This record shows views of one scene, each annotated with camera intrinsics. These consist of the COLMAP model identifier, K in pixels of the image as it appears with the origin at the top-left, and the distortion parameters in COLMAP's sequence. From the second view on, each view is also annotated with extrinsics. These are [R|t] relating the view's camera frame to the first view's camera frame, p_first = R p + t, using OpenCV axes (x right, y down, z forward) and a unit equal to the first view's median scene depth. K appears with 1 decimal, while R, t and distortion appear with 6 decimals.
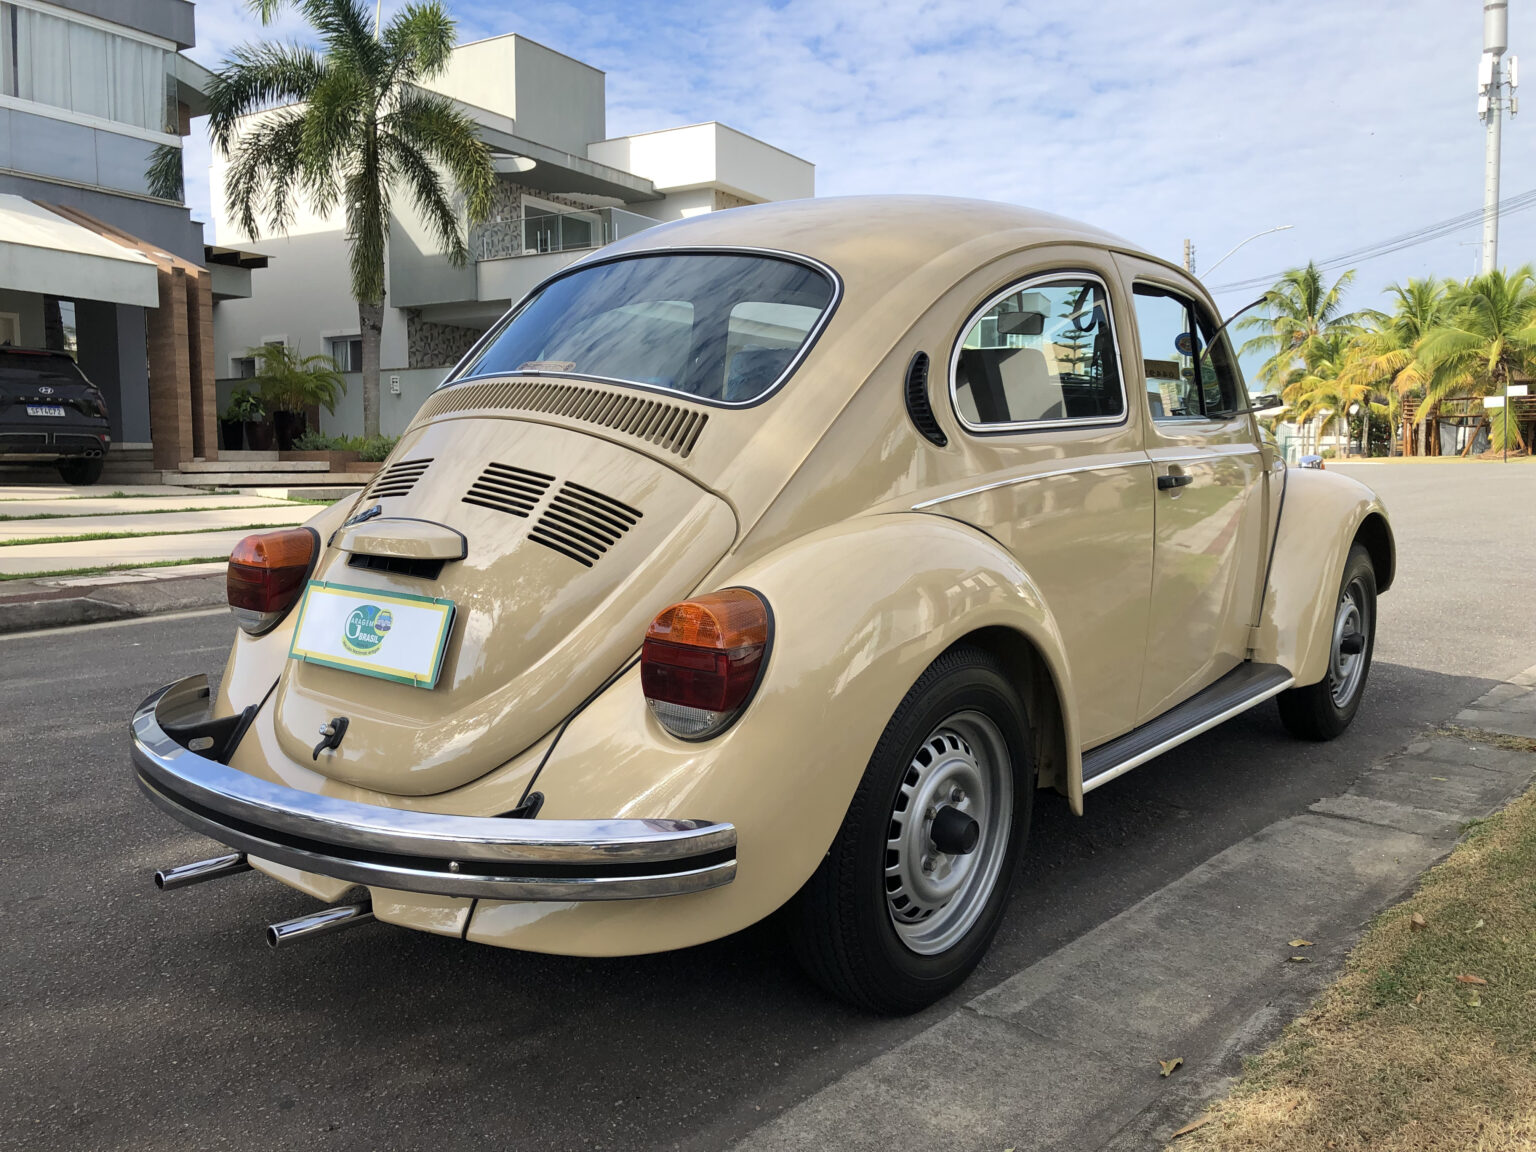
lens RADIAL K [[1226.8, 0, 768.0], [0, 1226.8, 576.0], [0, 0, 1]] dist [0.017708, -0.005291]
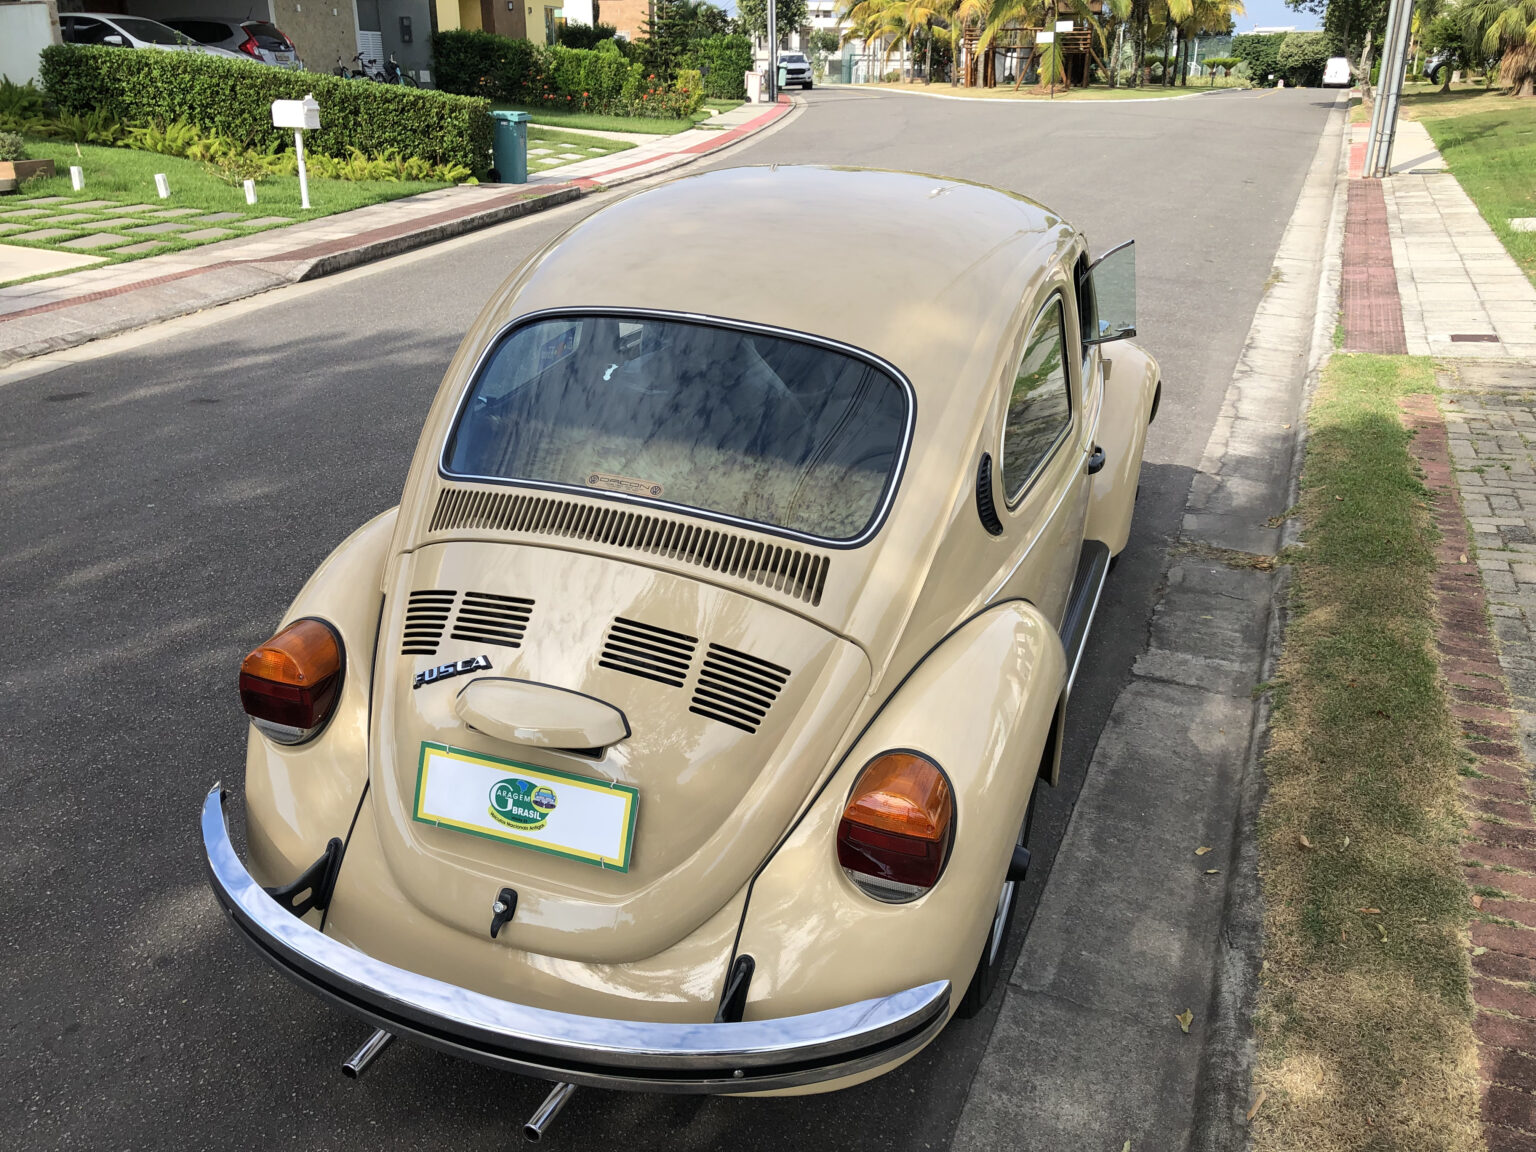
lens RADIAL K [[1233.5, 0, 770.3], [0, 1233.5, 547.5], [0, 0, 1]] dist [0.002133, -0.004714]
pose [[0.947183, -0.103481, 0.303539, -0.418897], [0.021456, 0.964836, 0.261977, -0.420542], [-0.319975, -0.241628, 0.916096, 0.058079]]
